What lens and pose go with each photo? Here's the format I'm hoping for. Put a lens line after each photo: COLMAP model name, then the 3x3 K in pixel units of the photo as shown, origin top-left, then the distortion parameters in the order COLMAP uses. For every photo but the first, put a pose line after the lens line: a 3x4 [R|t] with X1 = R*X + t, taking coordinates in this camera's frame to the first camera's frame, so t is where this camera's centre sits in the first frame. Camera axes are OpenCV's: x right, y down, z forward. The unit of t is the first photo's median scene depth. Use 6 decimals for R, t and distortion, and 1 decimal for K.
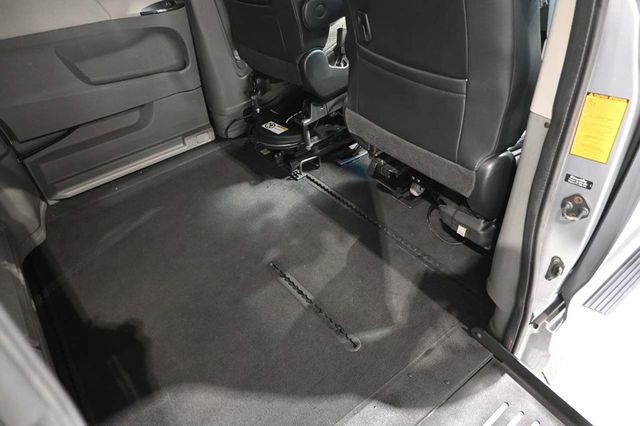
lens RADIAL K [[439.7, 0, 320.5], [0, 439.7, 212.5], [0, 0, 1]] dist [-0.005028, 0.003934]
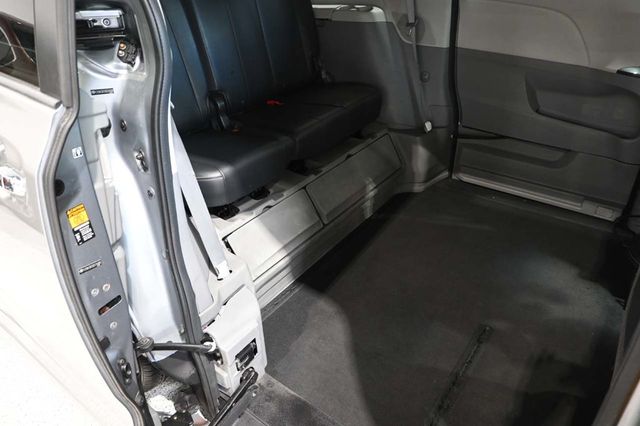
lens RADIAL K [[439.7, 0, 320.6], [0, 439.7, 212.4], [0, 0, 1]] dist [-0.005028, 0.003934]
pose [[0.260650, 0.562793, -0.784427, 0.337047], [-0.595955, 0.733025, 0.327890, -0.137905], [0.759539, 0.382018, 0.526462, 0.095878]]
